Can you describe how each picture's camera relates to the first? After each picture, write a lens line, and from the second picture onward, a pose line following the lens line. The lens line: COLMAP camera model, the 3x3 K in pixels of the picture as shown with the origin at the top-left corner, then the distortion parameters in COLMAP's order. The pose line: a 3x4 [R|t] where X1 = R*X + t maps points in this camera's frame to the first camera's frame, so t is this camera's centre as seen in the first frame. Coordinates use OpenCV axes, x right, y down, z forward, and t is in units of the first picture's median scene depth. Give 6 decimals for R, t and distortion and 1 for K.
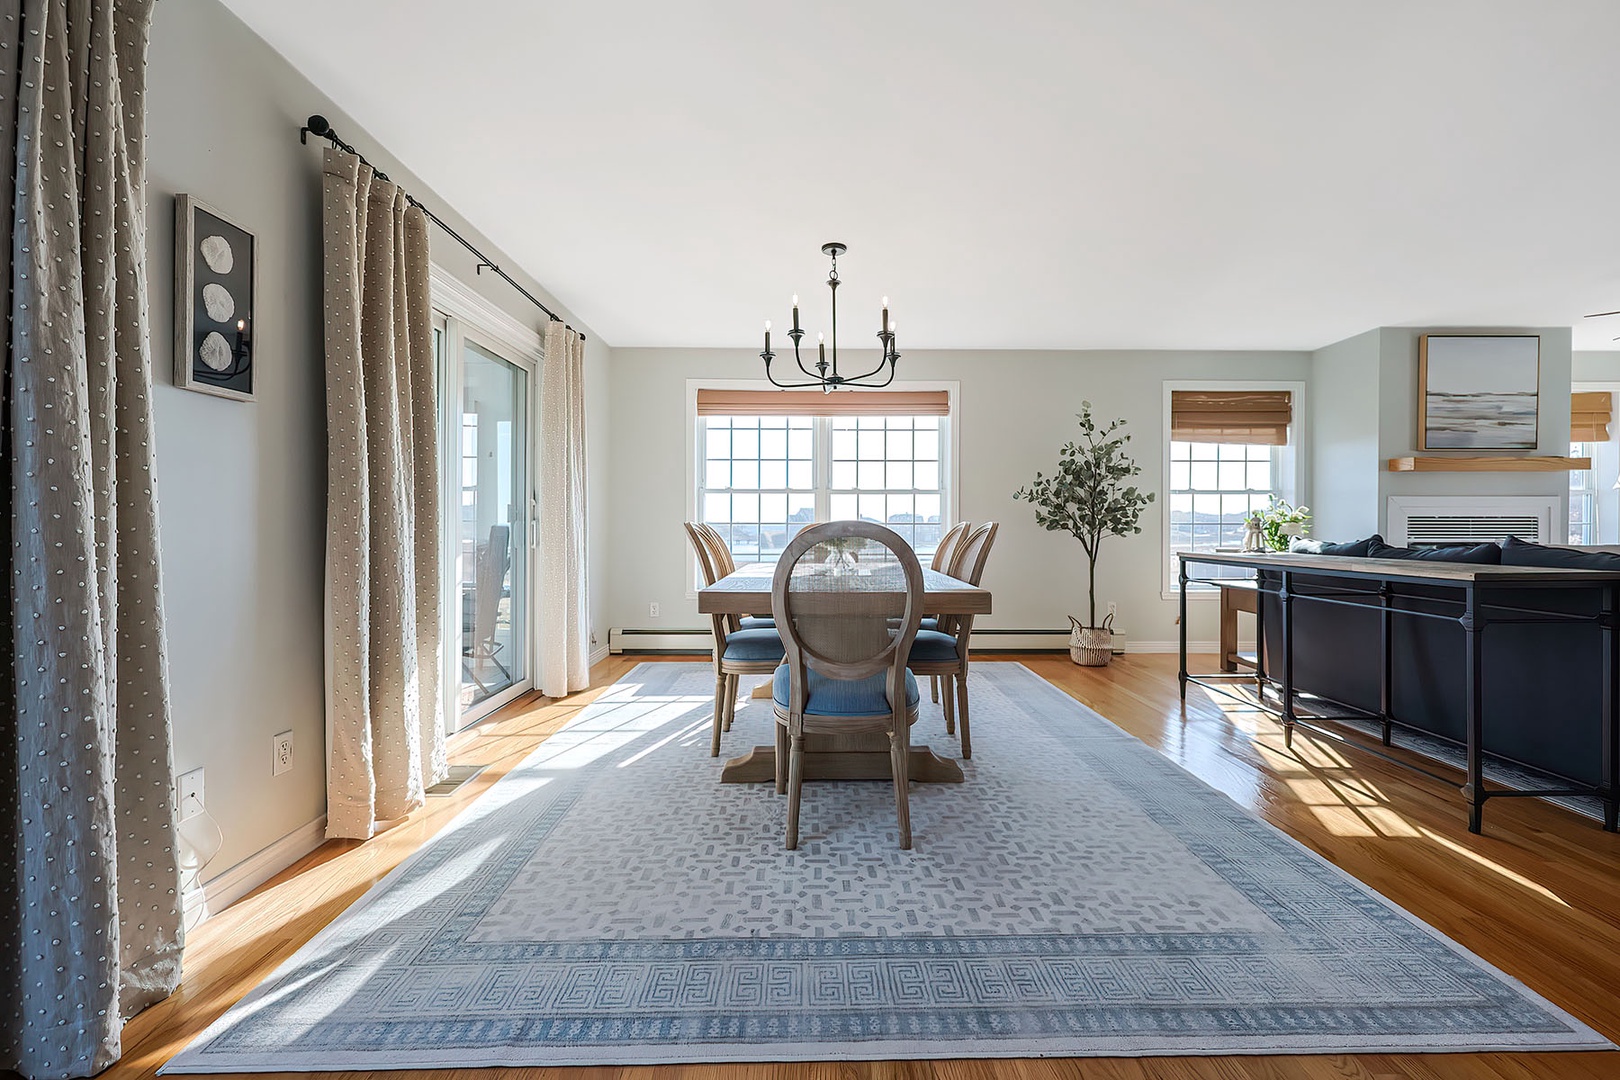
lens RADIAL K [[676.9, 0, 831.8], [0, 676.9, 529.6], [0, 0, 1]] dist [0.001710, 0.000246]
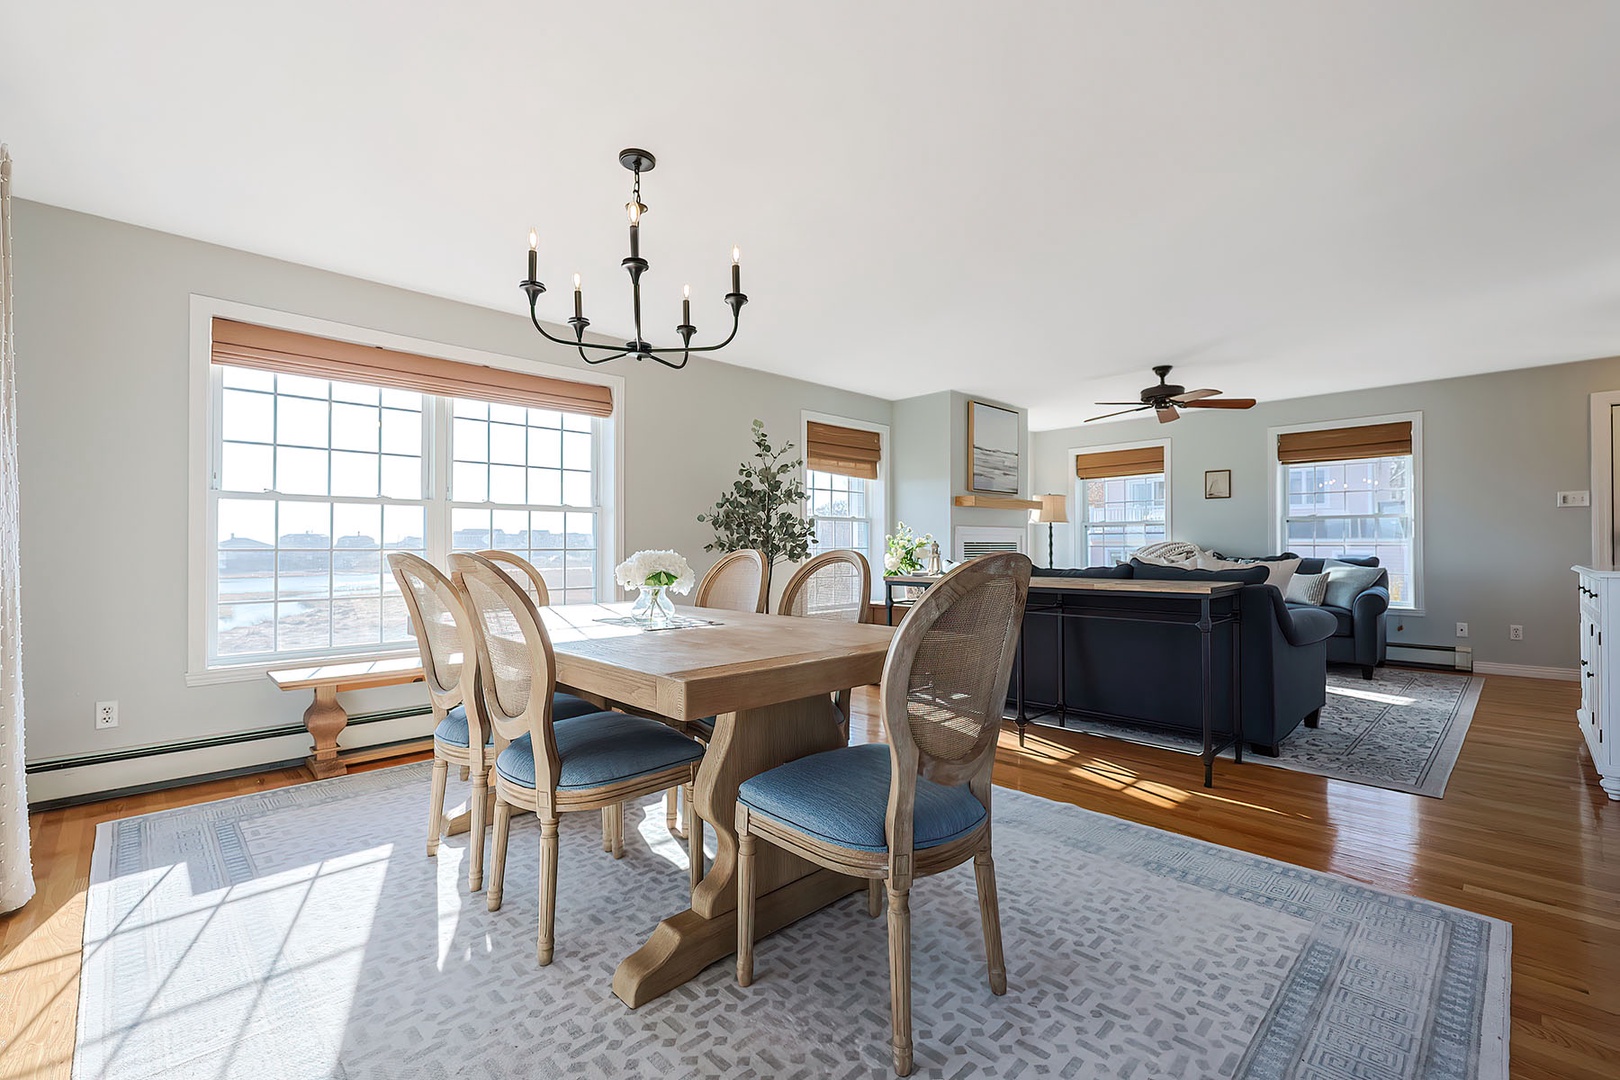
lens RADIAL K [[689.0, 0, 792.2], [0, 689.0, 543.9], [0, 0, 1]] dist [0.001620, -0.000359]
pose [[0.735331, 0.000348, 0.677708, -0.262312], [0.007214, 0.999939, -0.008341, -0.007446], [-0.677669, 0.011023, 0.735284, 0.272101]]
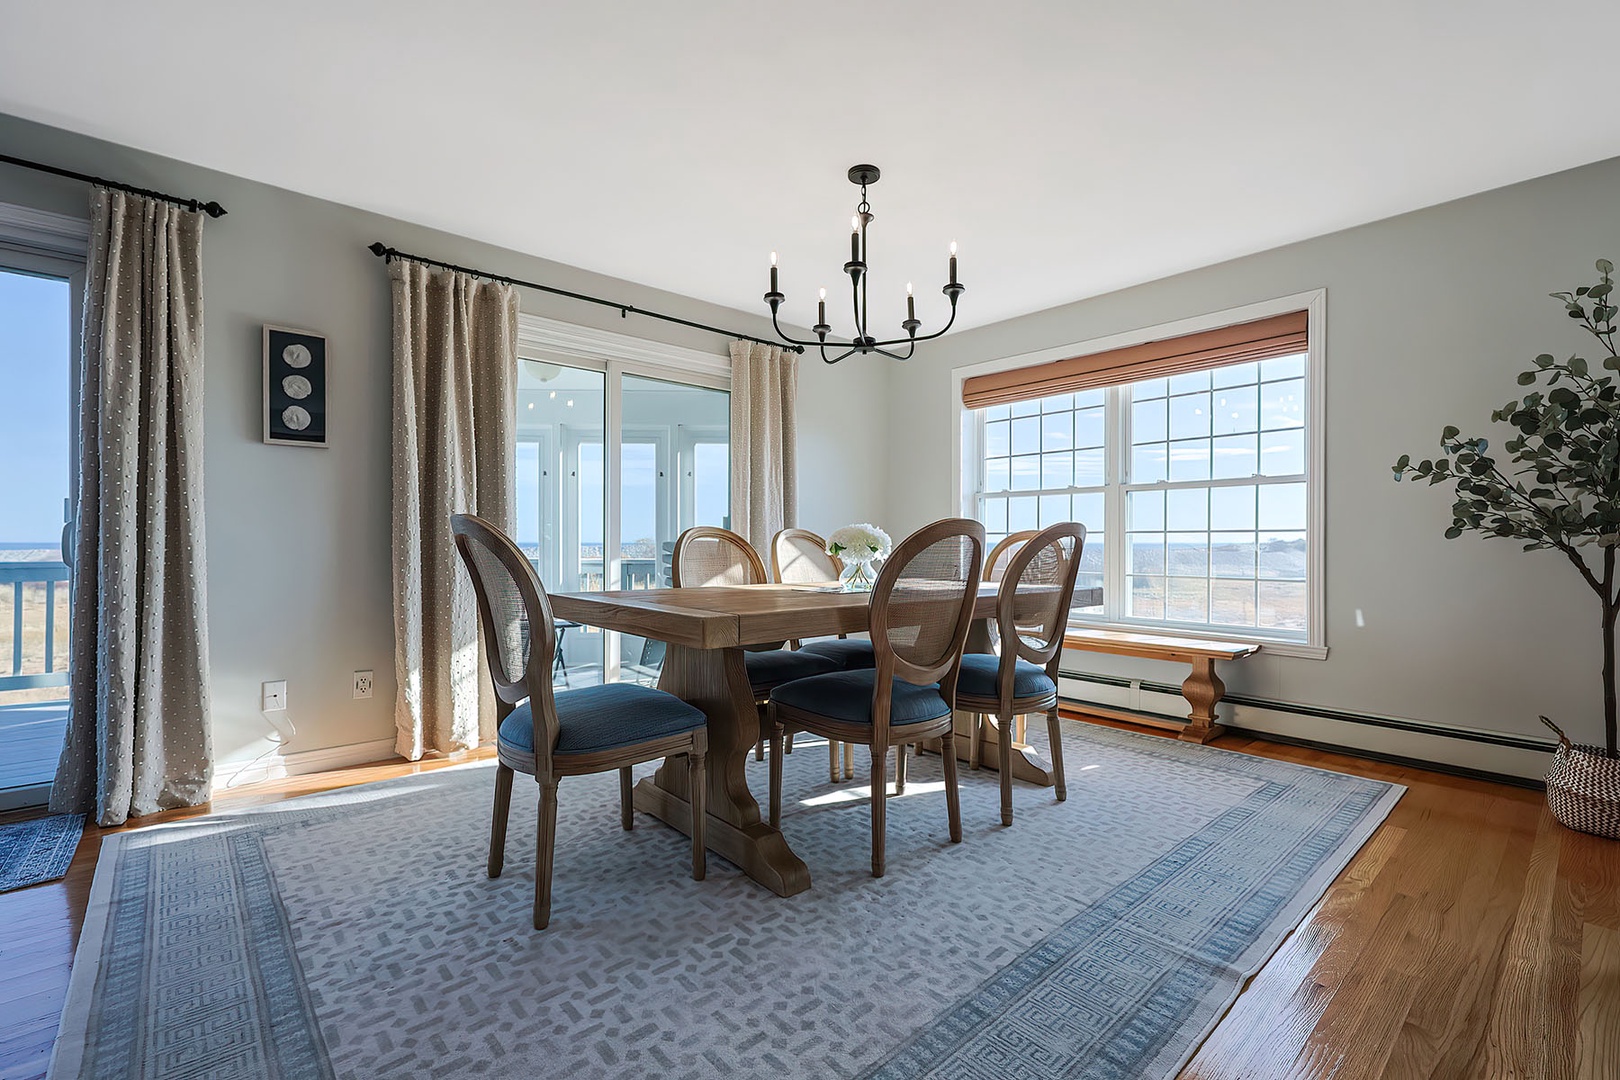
lens RADIAL K [[707.5, 0, 826.4], [0, 707.5, 545.0], [0, 0, 1]] dist [-0.000183, -0.000035]
pose [[0.661660, 0.001708, -0.749802, 0.408464], [-0.006171, 0.999976, -0.003168, 0.010490], [0.749779, 0.006723, 0.661654, 0.301186]]
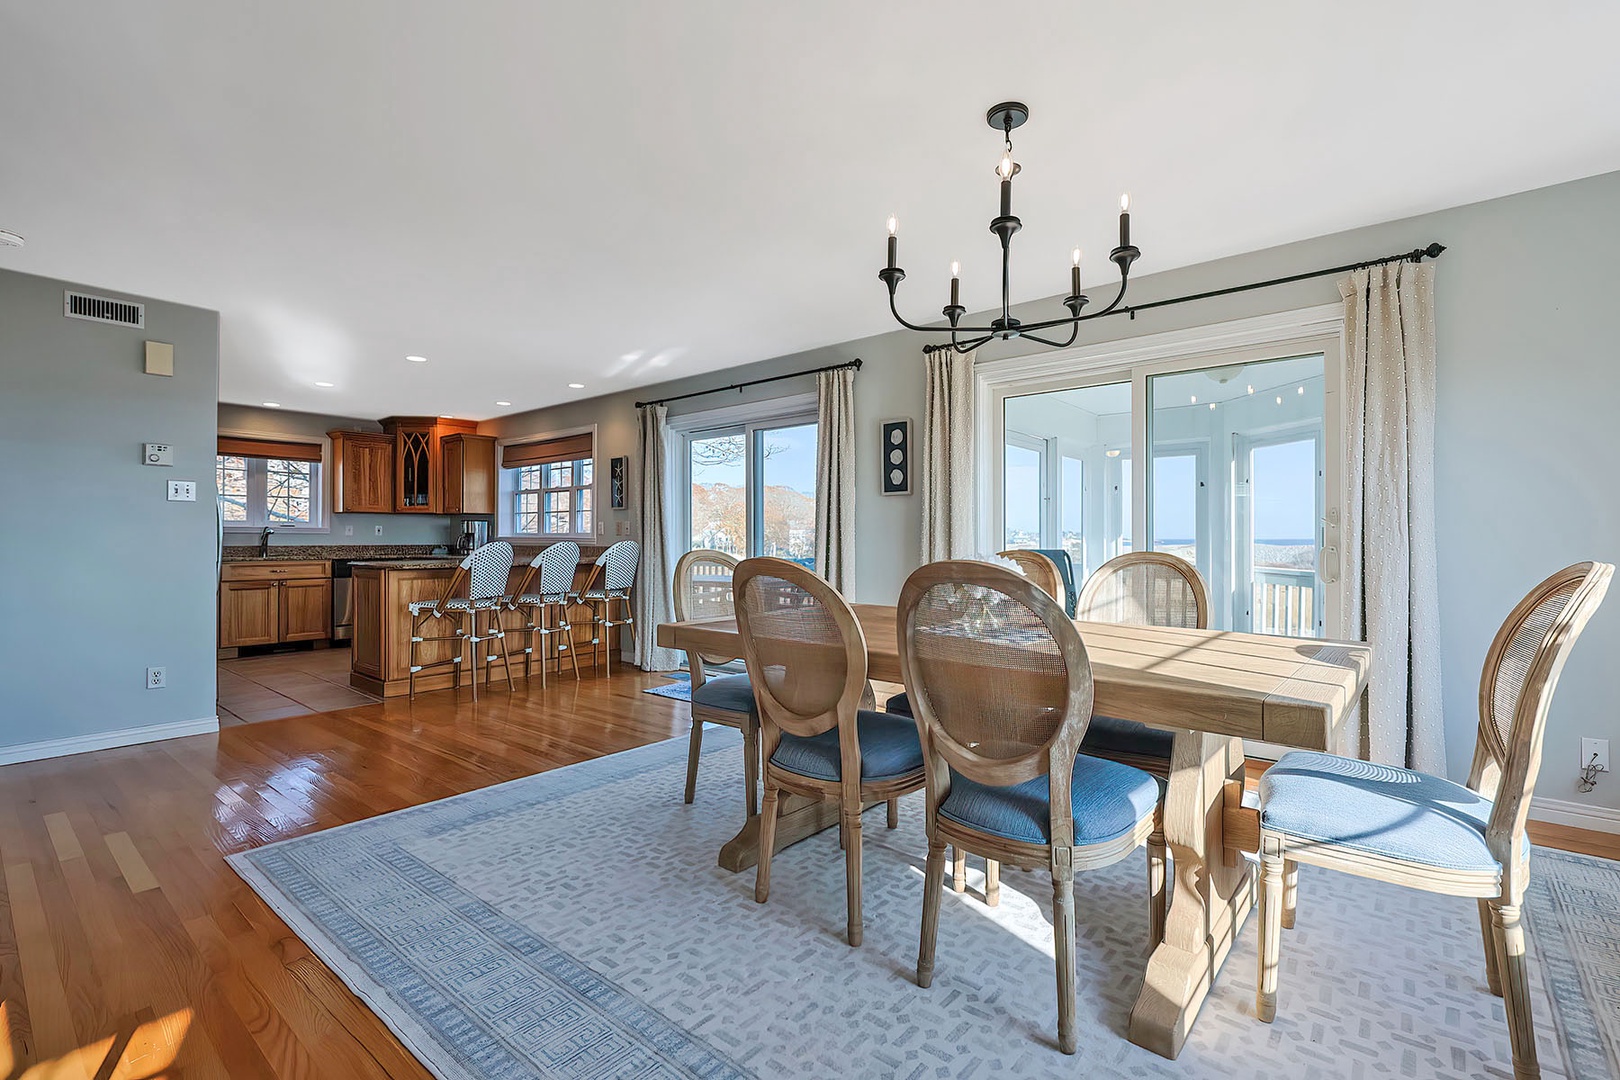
lens RADIAL K [[725.4, 0, 877.1], [0, 725.4, 530.2], [0, 0, 1]] dist [-0.000309, 0.000272]
pose [[-0.627238, -0.009050, -0.778775, 0.417588], [-0.004600, 0.999958, -0.007915, -0.018252], [0.778814, -0.001382, -0.627253, 0.926422]]
